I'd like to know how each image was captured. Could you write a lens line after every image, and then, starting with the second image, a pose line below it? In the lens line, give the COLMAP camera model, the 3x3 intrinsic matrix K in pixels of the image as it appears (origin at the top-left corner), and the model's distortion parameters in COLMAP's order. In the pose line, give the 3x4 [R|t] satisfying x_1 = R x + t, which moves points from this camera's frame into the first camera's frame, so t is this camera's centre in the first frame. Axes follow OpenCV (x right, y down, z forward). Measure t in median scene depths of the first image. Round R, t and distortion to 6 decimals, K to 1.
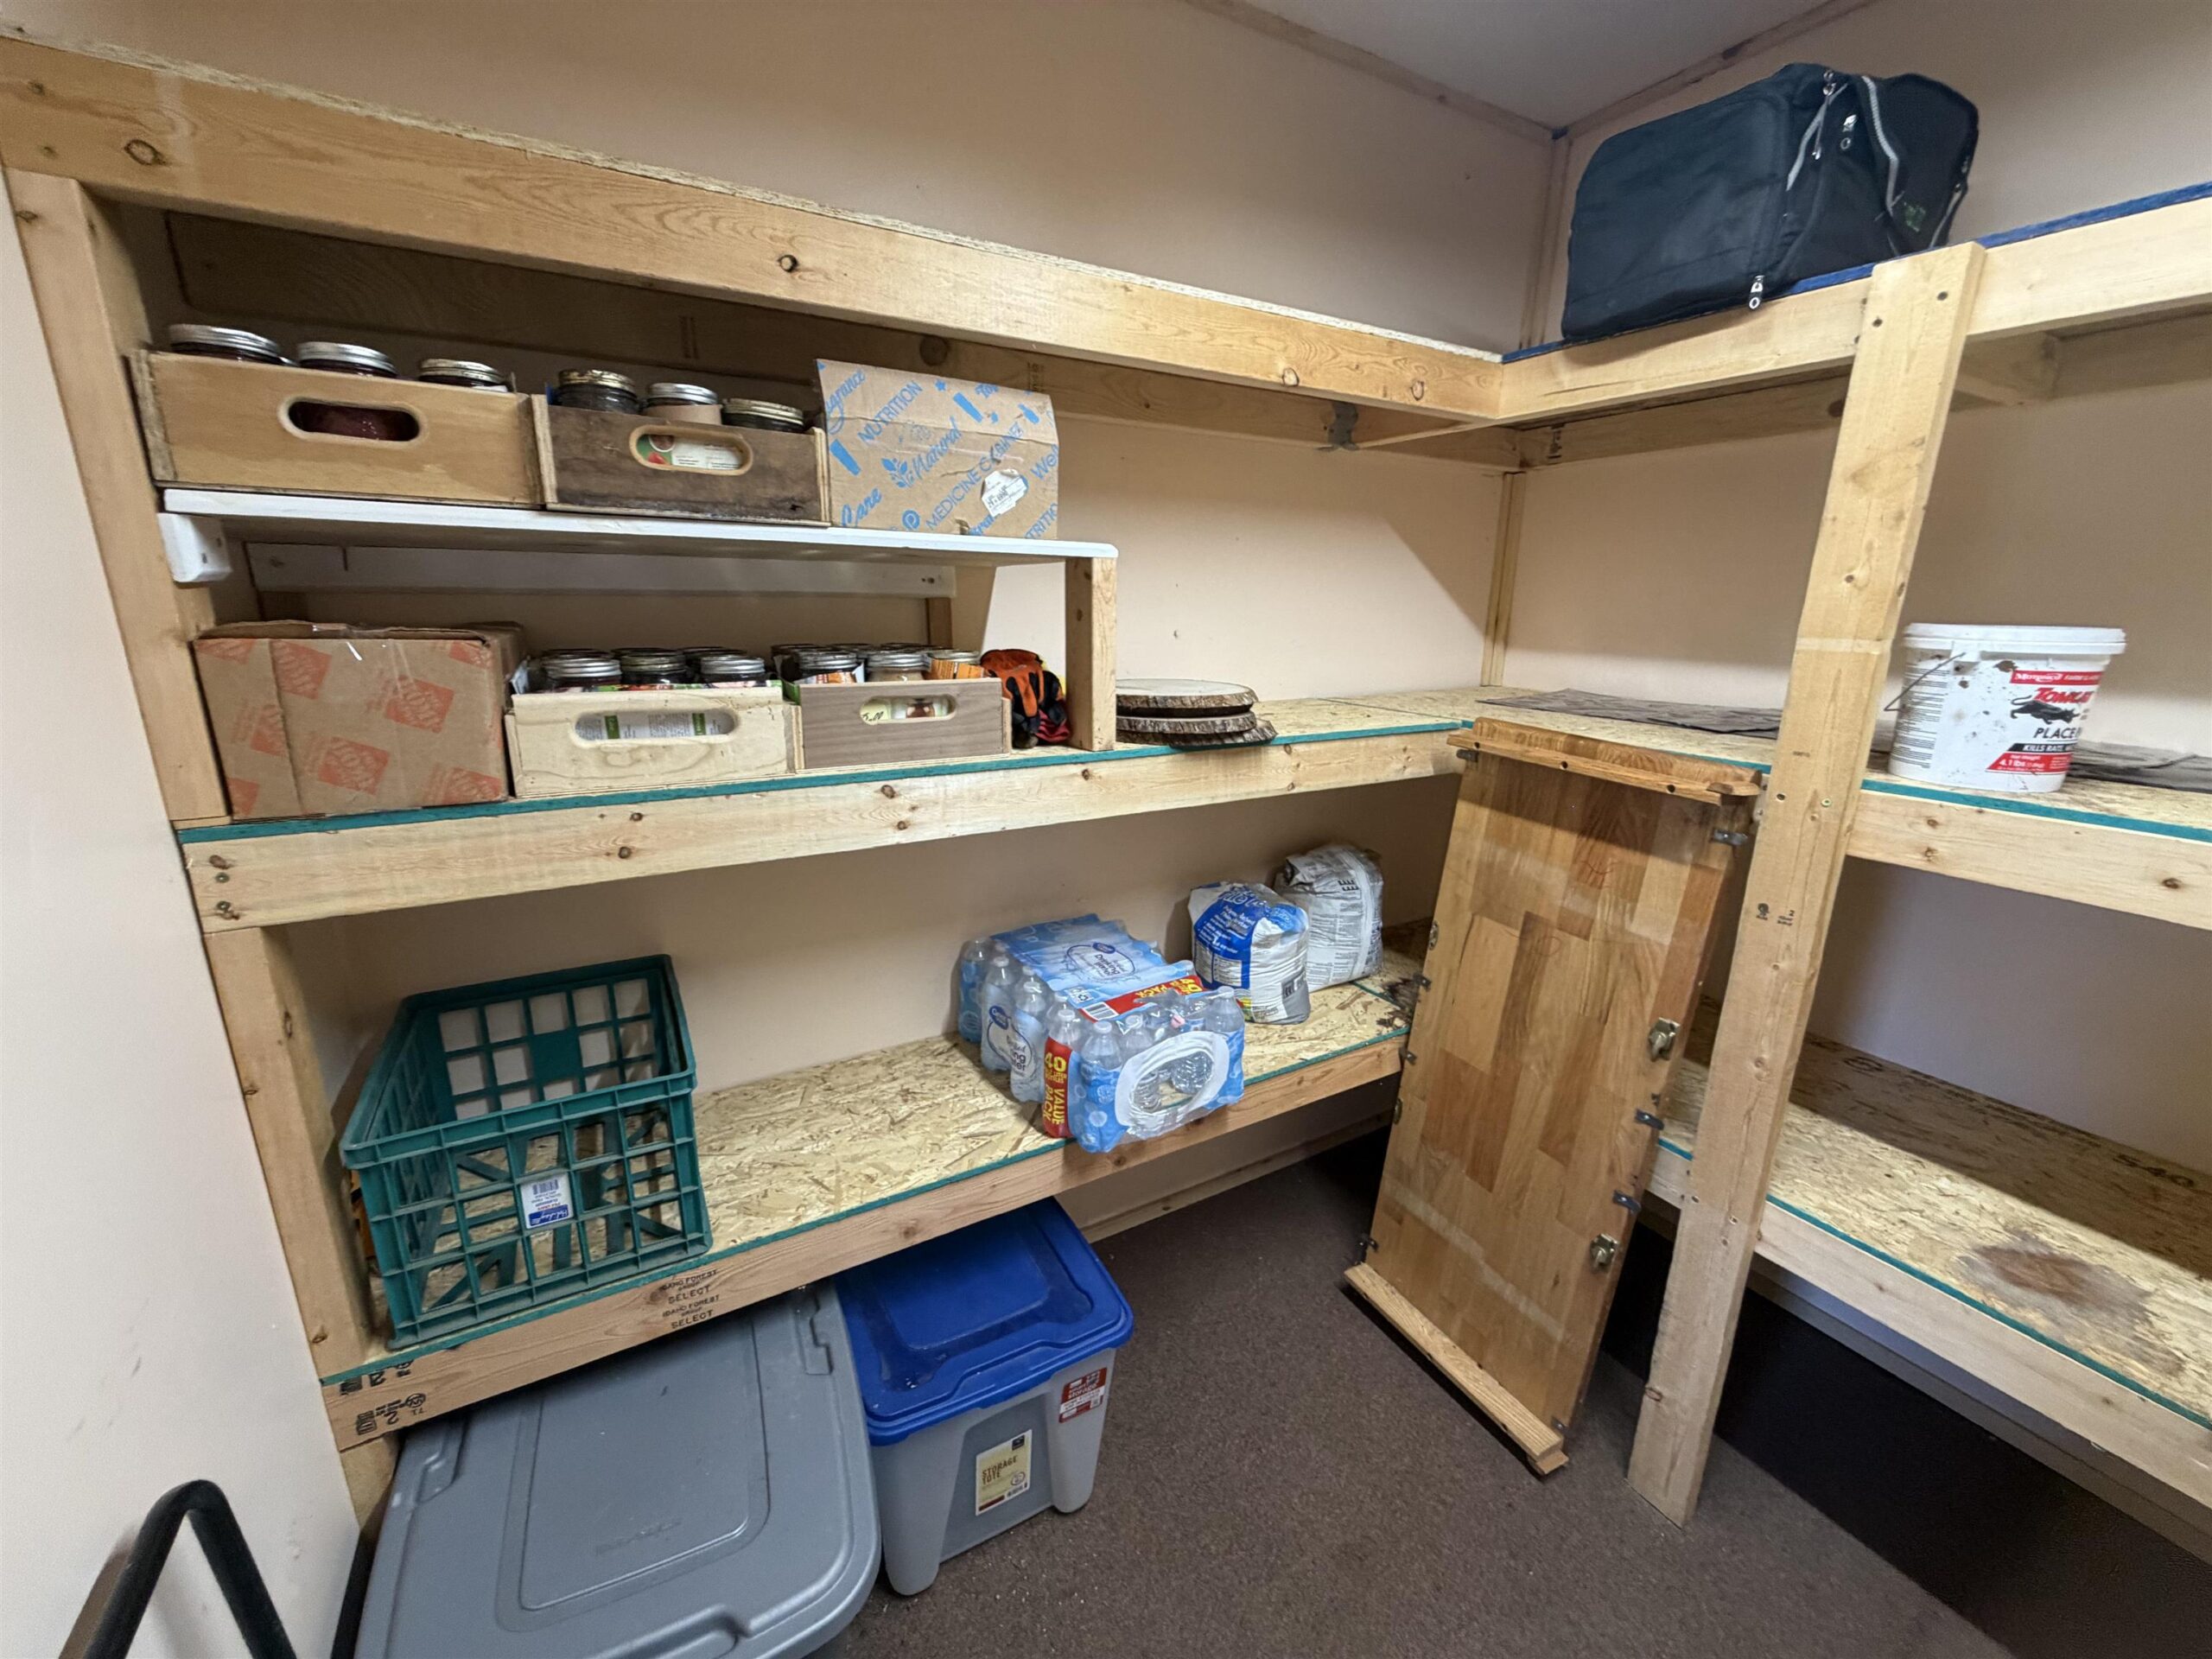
lens RADIAL K [[884.9, 0, 1104.7], [0, 884.9, 826.9], [0, 0, 1]] dist [0.001418, 0.000055]
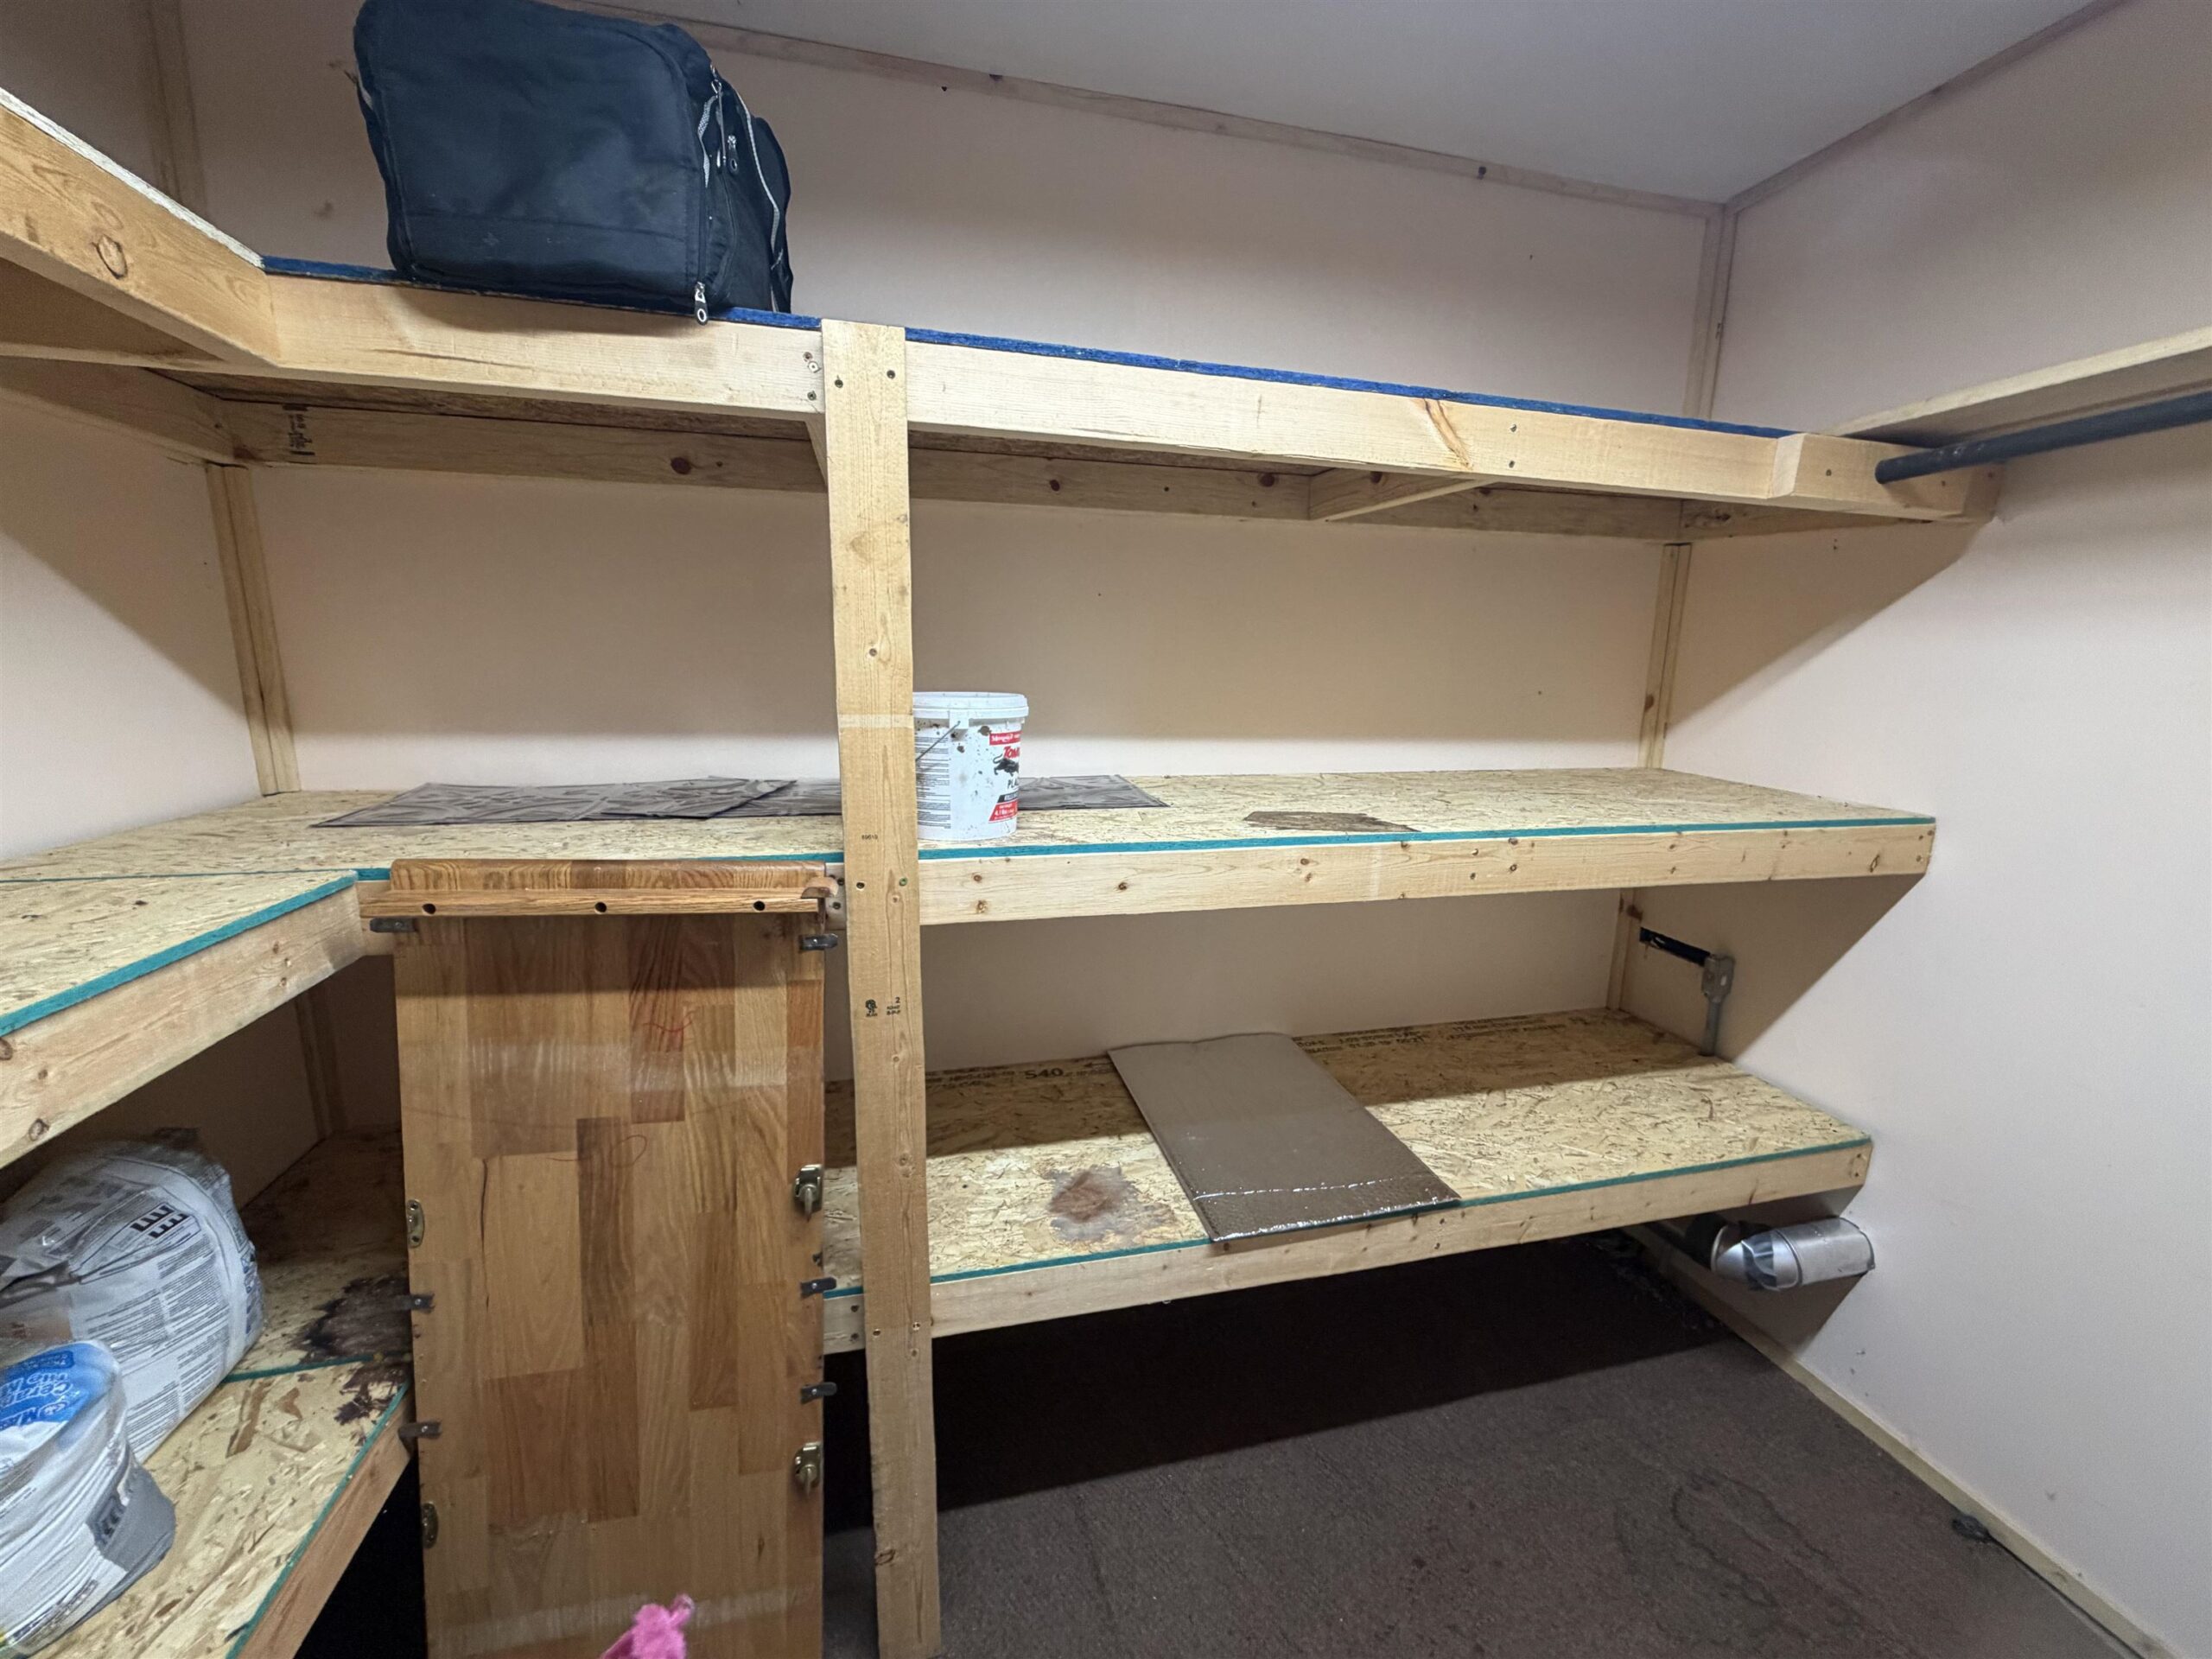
lens RADIAL K [[884.9, 0, 1101.6], [0, 884.9, 830.2], [0, 0, 1]] dist [0.001418, 0.000055]
pose [[0.281508, -0.188965, 0.940769, -0.014004], [0.229967, 0.965131, 0.125045, -0.123198], [-0.931595, 0.181145, 0.315148, 0.395035]]
